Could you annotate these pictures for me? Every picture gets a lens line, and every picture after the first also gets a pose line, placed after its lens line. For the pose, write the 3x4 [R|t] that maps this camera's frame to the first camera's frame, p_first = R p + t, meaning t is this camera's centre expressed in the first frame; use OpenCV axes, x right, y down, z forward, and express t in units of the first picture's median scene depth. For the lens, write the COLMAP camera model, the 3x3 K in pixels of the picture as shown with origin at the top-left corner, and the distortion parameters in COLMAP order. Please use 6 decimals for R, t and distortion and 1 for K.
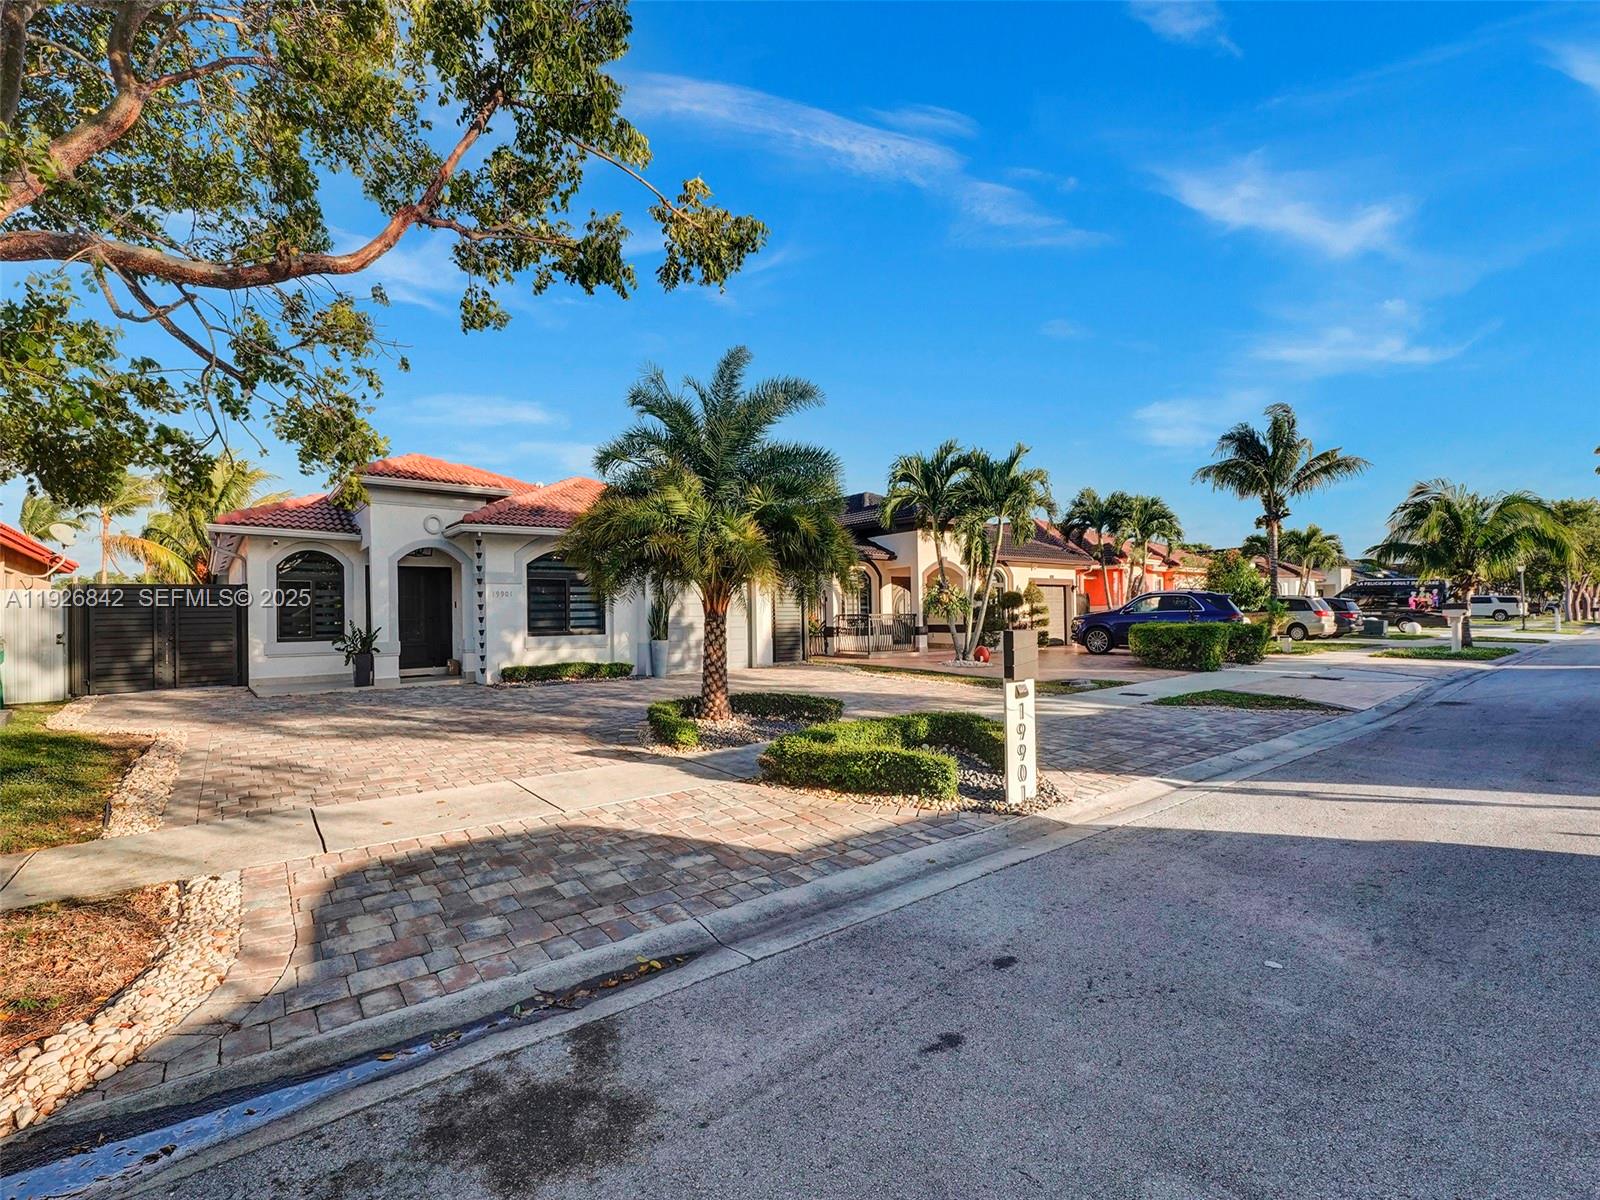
lens RADIAL K [[715.7, 0, 800.0], [0, 715.7, 600.0], [0, 0, 1]] dist [0.000215, 0.000123]
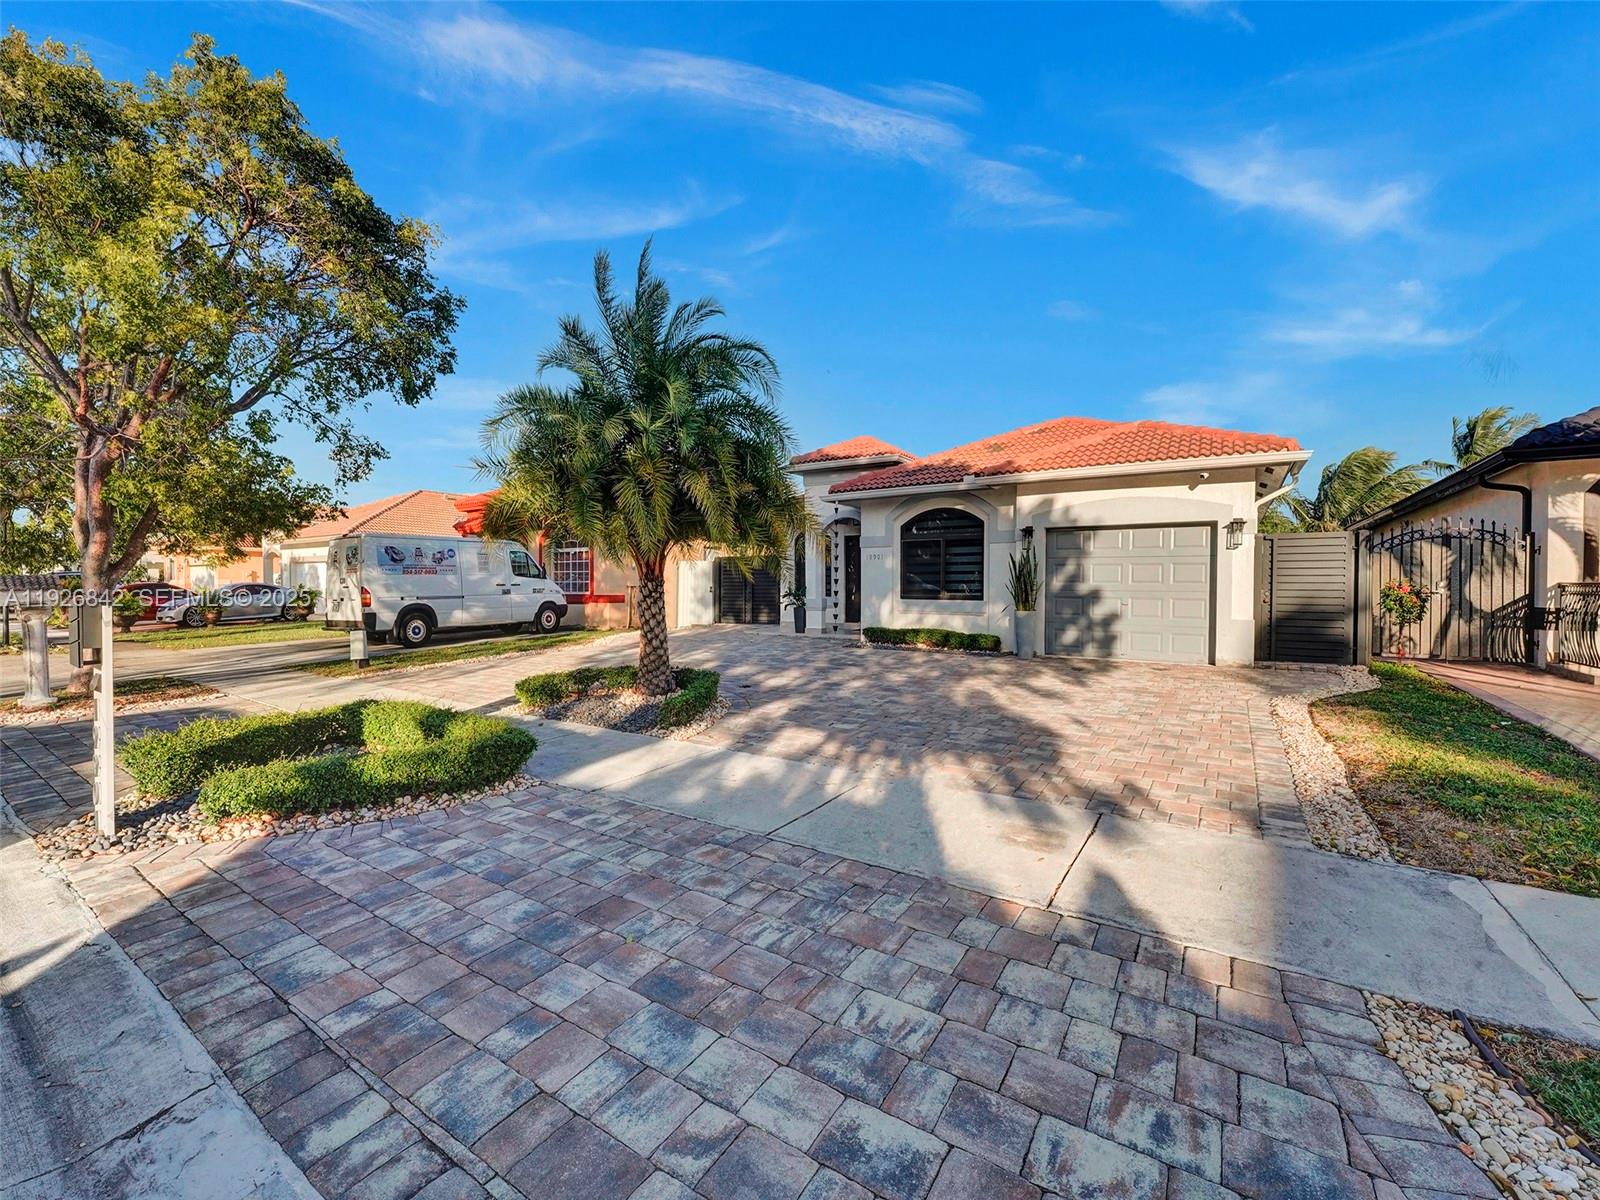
lens RADIAL K [[660.8, 0, 800.0], [0, 660.8, 600.0], [0, 0, 1]] dist [-0.009441, 0.000027]
pose [[0.318611, 0.037960, -0.947125, 0.476417], [0.011953, 0.998957, 0.044059, 0.010436], [0.947810, -0.025359, 0.317825, 0.612066]]
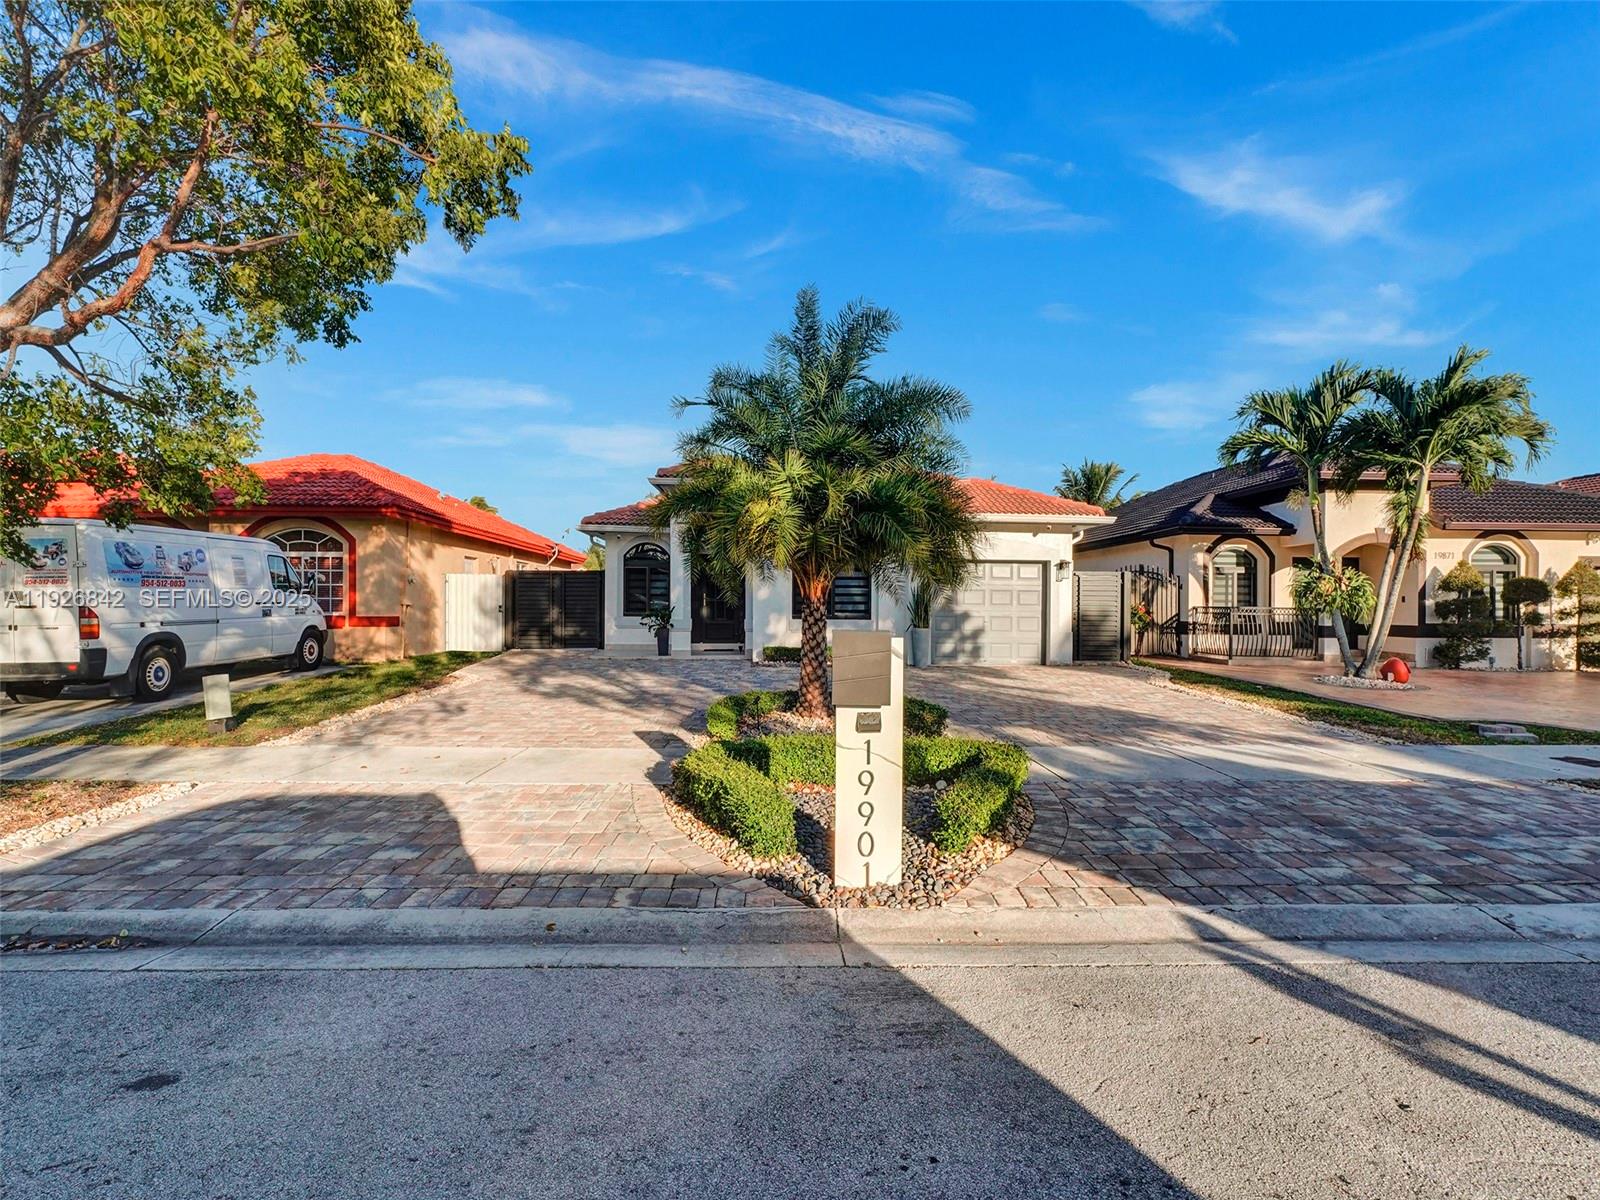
lens RADIAL K [[711.0, 0, 800.0], [0, 711.0, 600.0], [0, 0, 1]] dist [0.002671, -0.000380]
pose [[0.806536, 0.020364, -0.590834, 0.260505], [-0.008998, 0.999714, 0.022174, -0.000197], [0.591116, -0.012568, 0.806488, 0.173005]]
